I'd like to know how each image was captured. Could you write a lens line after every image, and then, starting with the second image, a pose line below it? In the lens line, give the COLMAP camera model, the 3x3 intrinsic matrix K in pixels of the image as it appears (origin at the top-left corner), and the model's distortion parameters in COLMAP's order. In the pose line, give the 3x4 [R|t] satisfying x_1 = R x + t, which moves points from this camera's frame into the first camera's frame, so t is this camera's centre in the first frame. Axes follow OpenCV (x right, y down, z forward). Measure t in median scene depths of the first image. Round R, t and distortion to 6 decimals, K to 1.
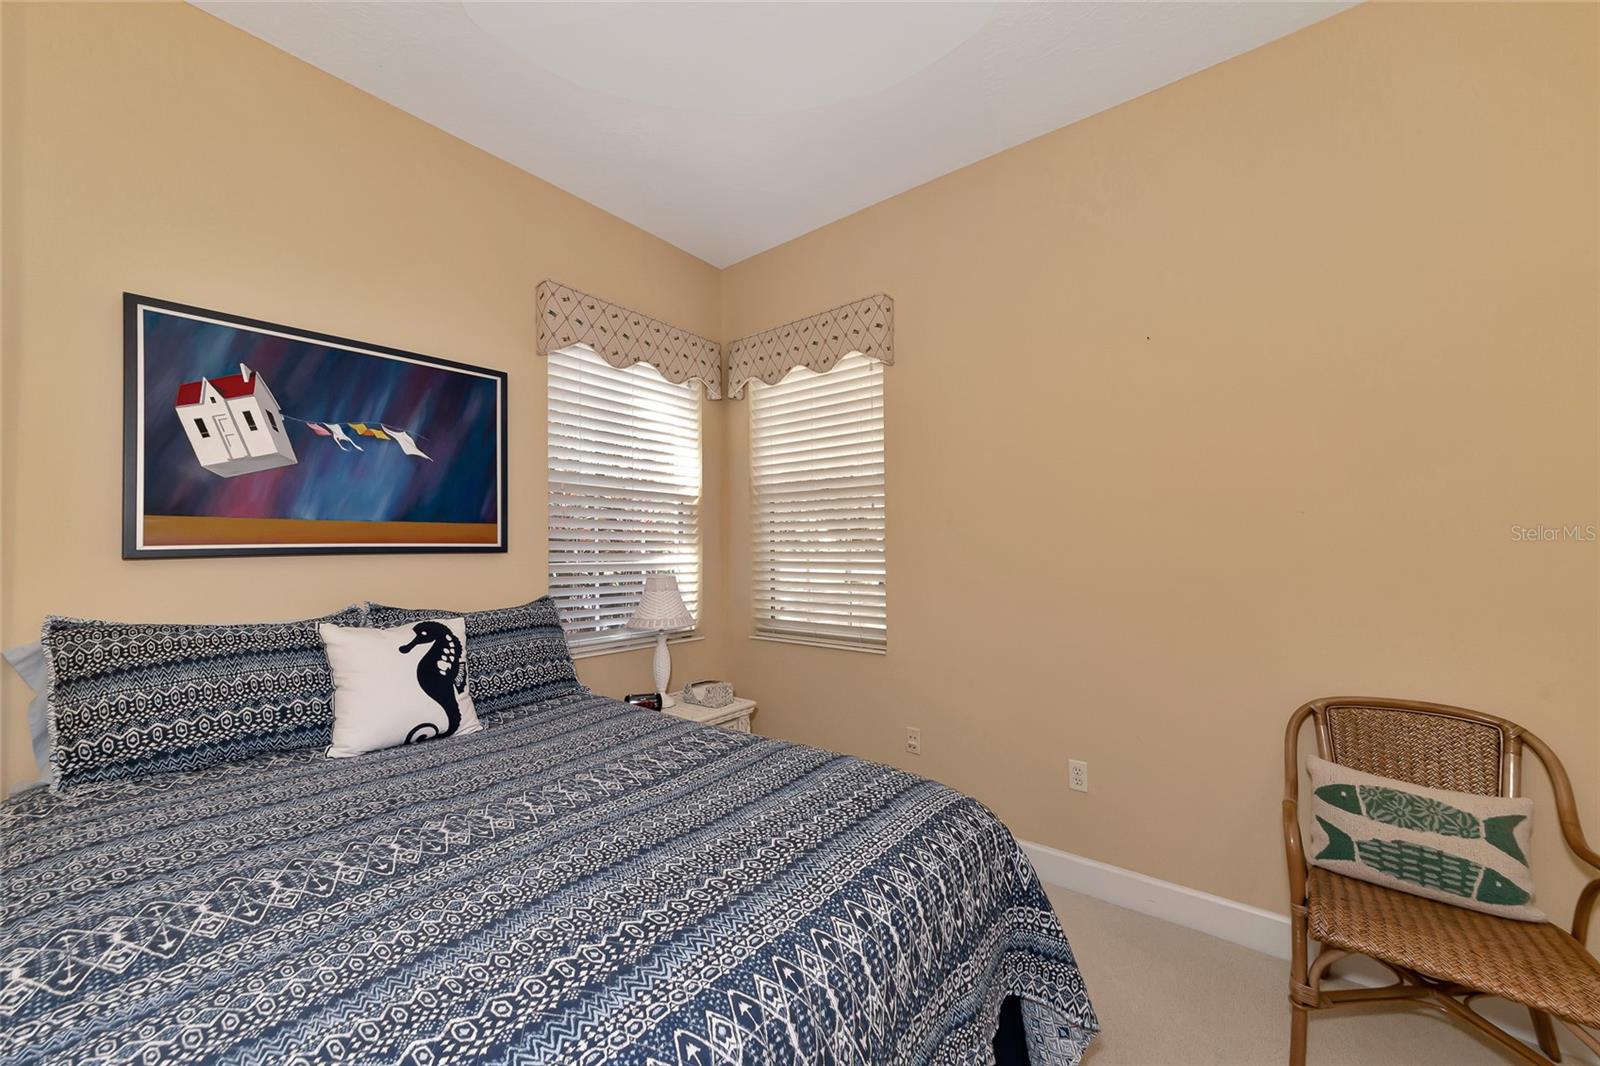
lens RADIAL K [[570.3, 0, 805.2], [0, 570.3, 571.8], [0, 0, 1]] dist [0.000437, -0.000161]
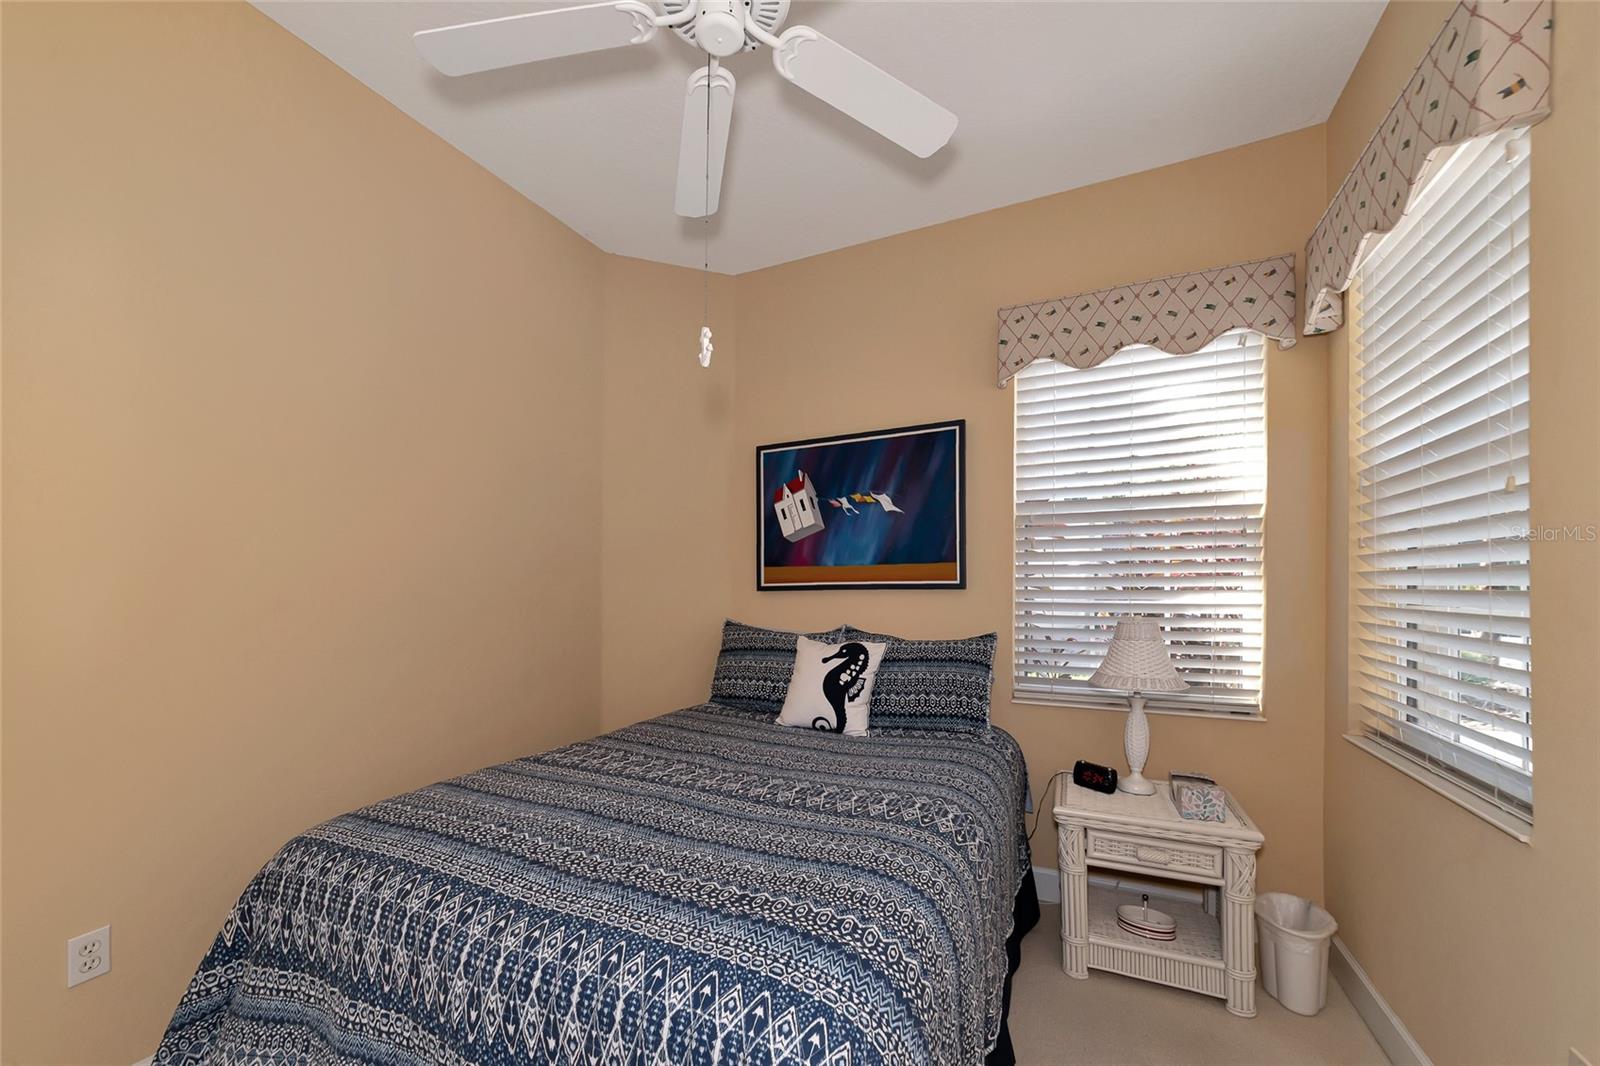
lens RADIAL K [[638.7, 0, 794.5], [0, 638.7, 603.0], [0, 0, 1]] dist [0.054267, -0.000042]
pose [[0.258422, 0.025882, -0.965685, 0.653877], [-0.035355, 0.999225, 0.017319, -0.021416], [0.965385, 0.029666, 0.259137, 0.467766]]
